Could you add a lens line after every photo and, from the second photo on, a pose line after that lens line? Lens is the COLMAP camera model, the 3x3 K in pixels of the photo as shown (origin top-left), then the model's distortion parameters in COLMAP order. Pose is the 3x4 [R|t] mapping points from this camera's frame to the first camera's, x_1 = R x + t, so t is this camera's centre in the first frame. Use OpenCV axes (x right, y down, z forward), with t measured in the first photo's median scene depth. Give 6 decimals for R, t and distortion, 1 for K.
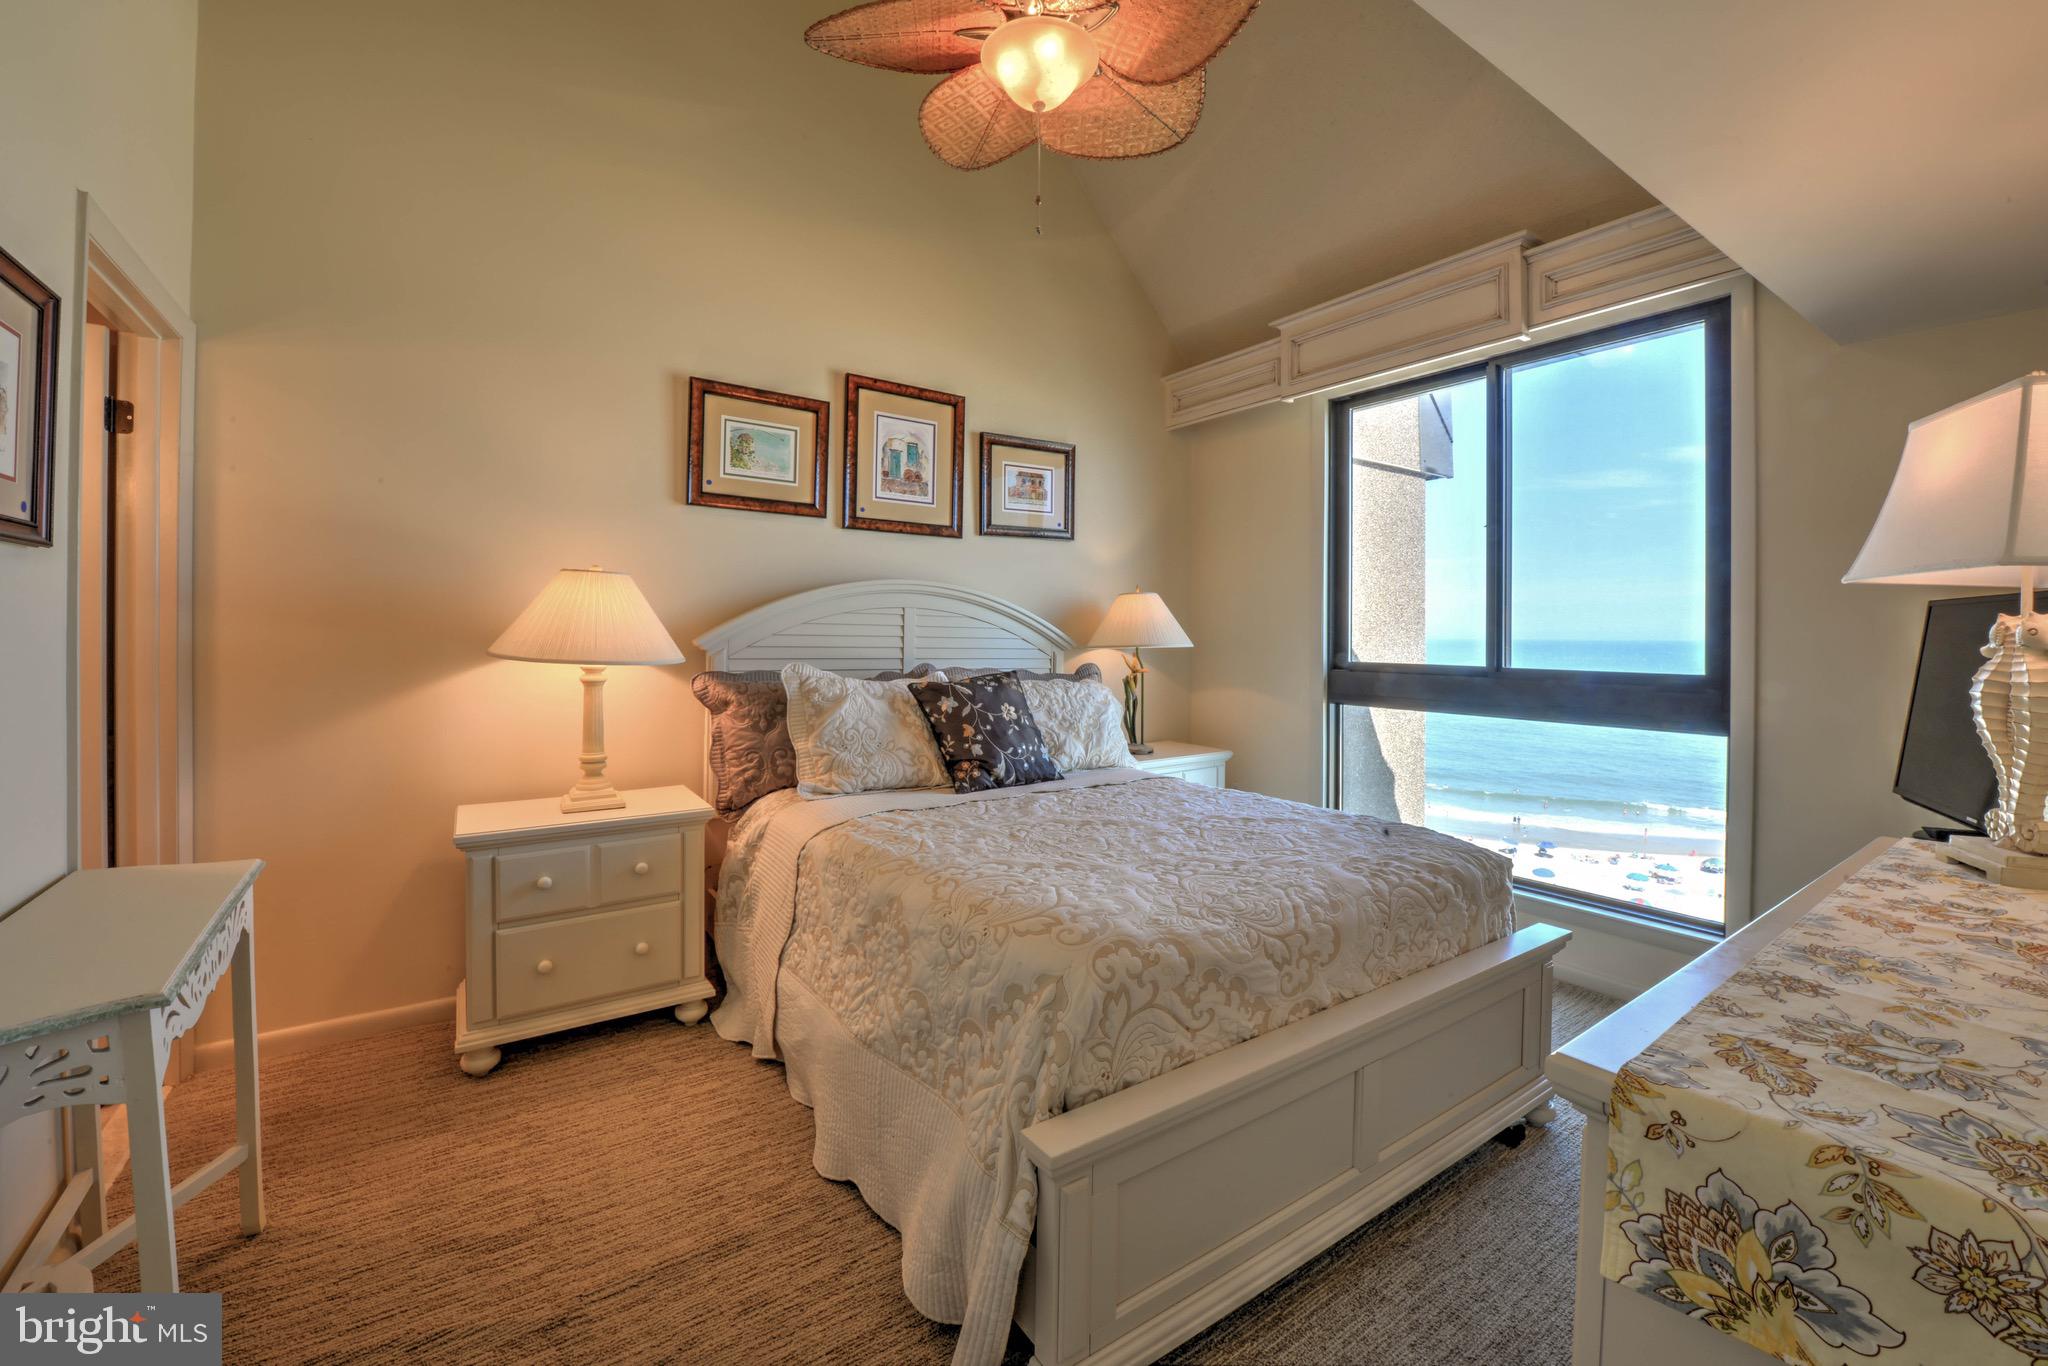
lens RADIAL K [[824.5, 0, 1011.6], [0, 824.5, 638.3], [0, 0, 1]] dist [-0.022271, -0.000152]
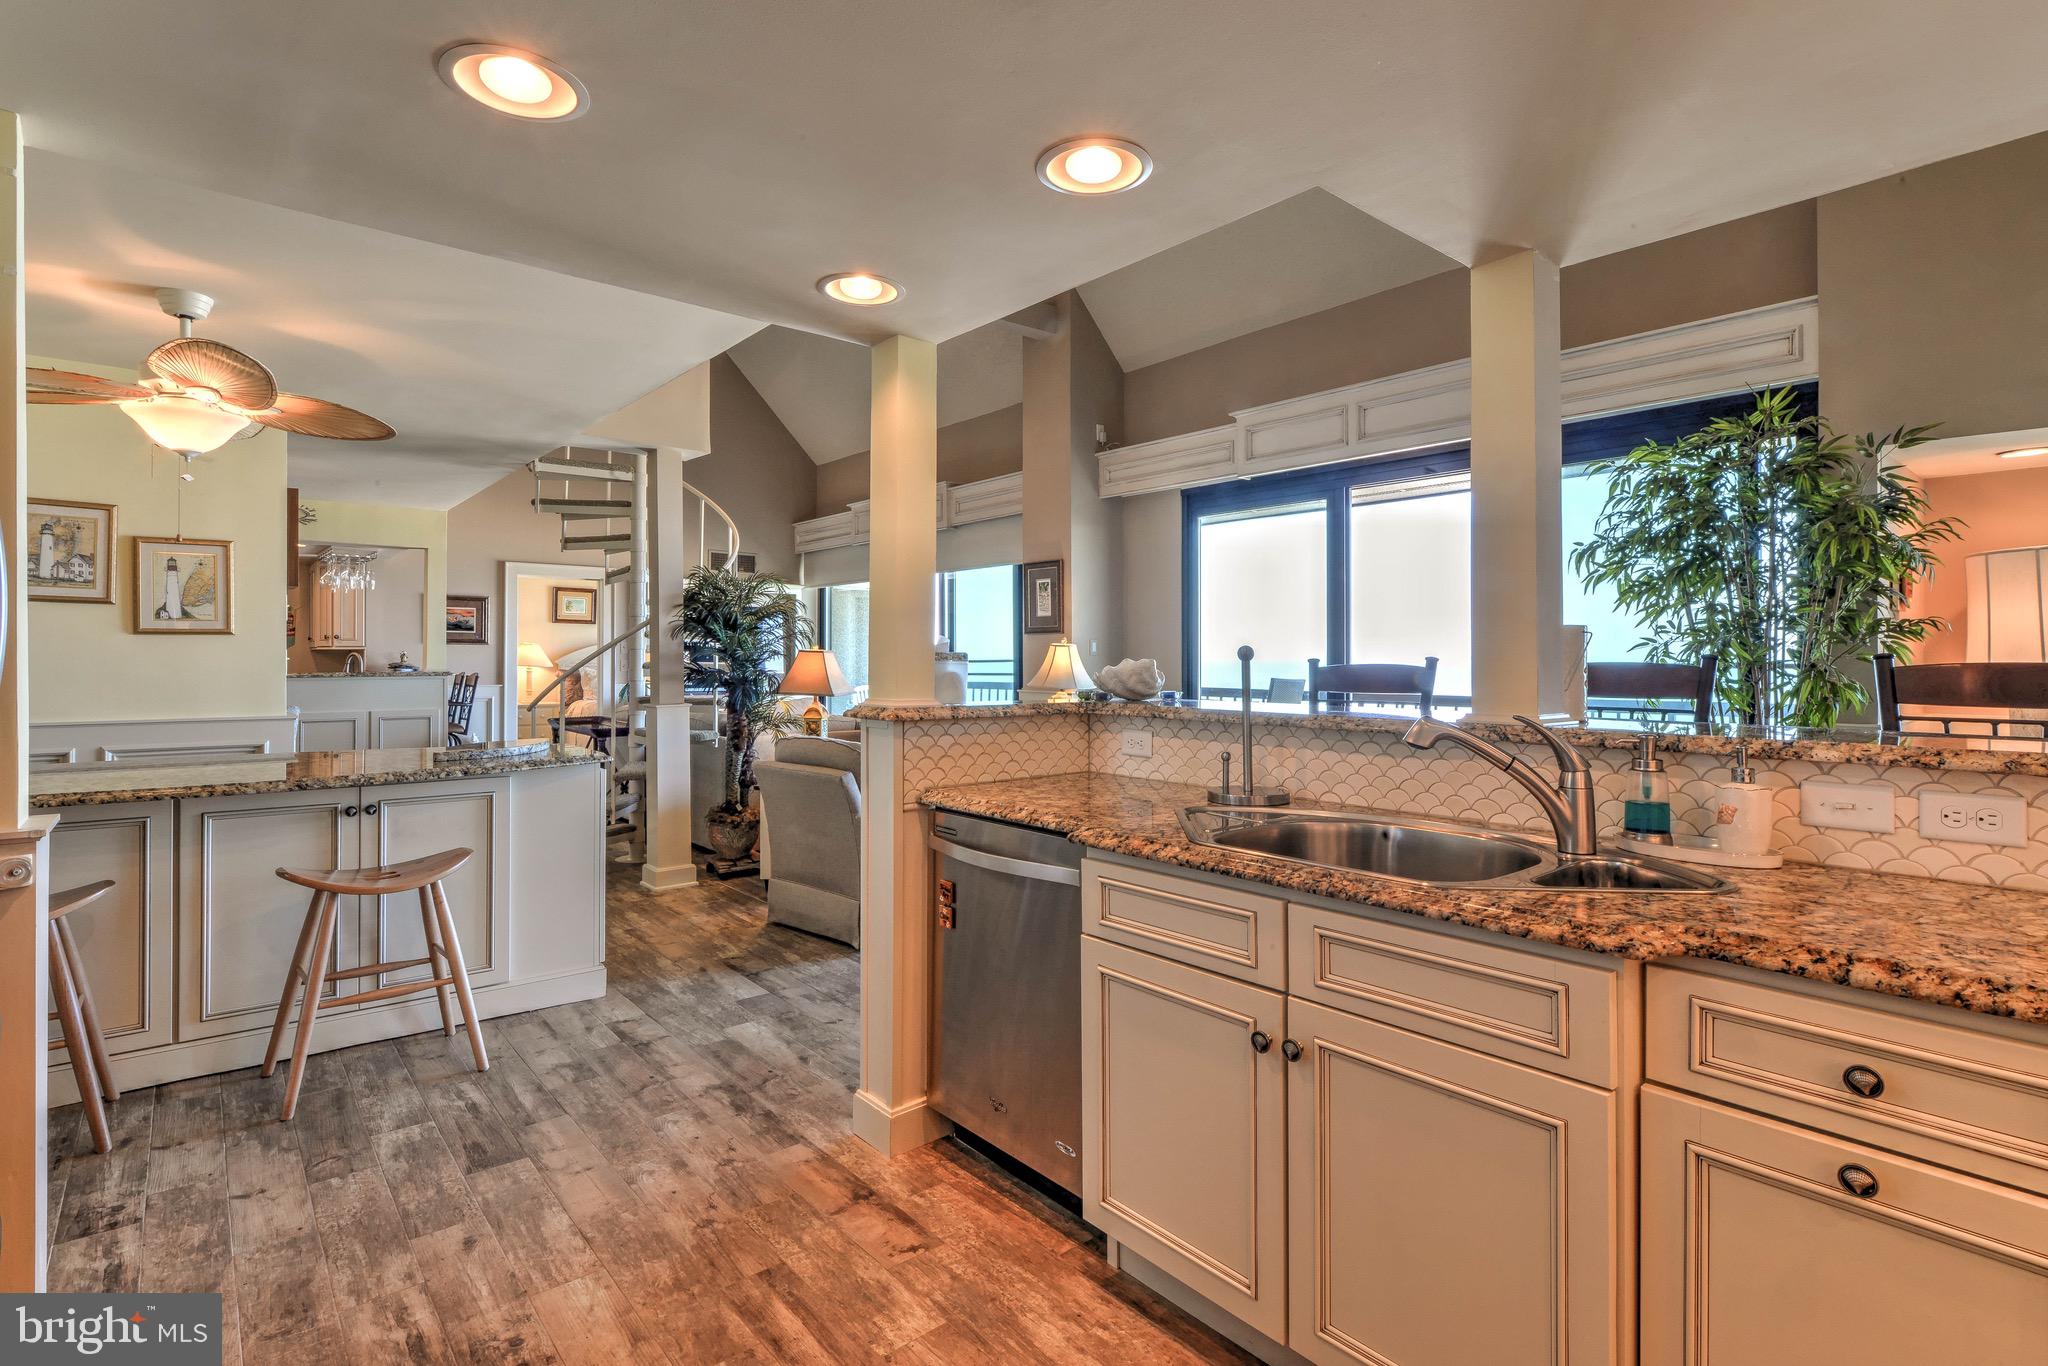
lens RADIAL K [[980.1, 0, 993.8], [0, 980.1, 651.1], [0, 0, 1]] dist [0.002338, 0.000519]
pose [[0.996725, -0.002679, 0.080818, 1.253922], [0.003431, 0.999952, -0.009170, 0.005357], [-0.080790, 0.009417, 0.996687, -3.646038]]
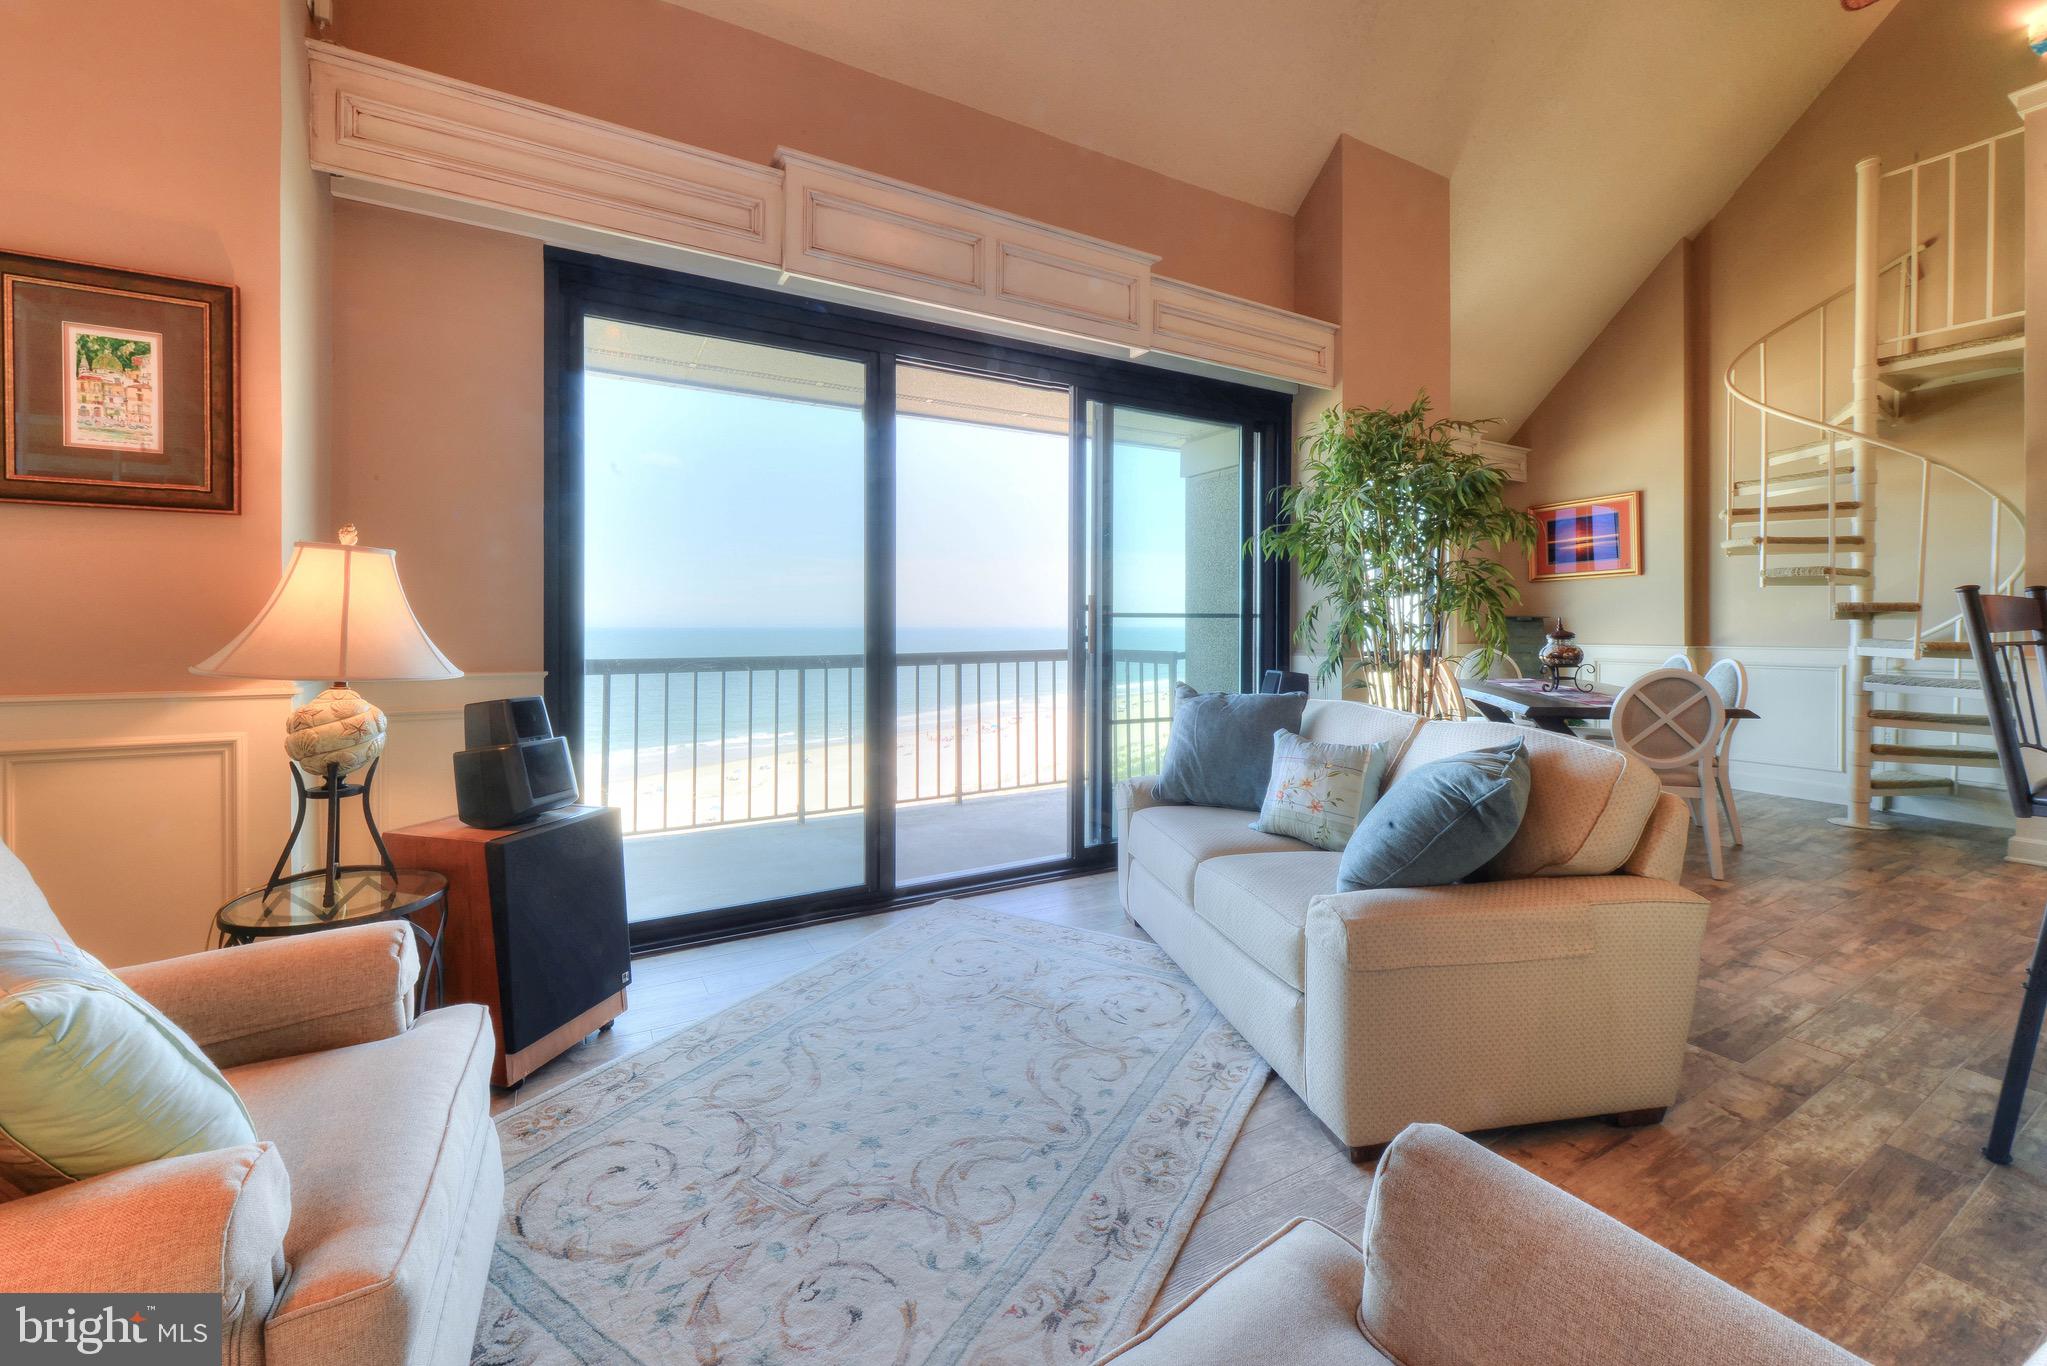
lens RADIAL K [[806.0, 0, 1022.5], [0, 806.0, 611.9], [0, 0, 1]] dist [0.002001, 0.000177]
pose [[0.080167, -0.000700, 0.996781, 0.996684], [-0.002710, 0.999996, 0.000920, 0.021546], [-0.996778, -0.002775, 0.080164, -1.833914]]
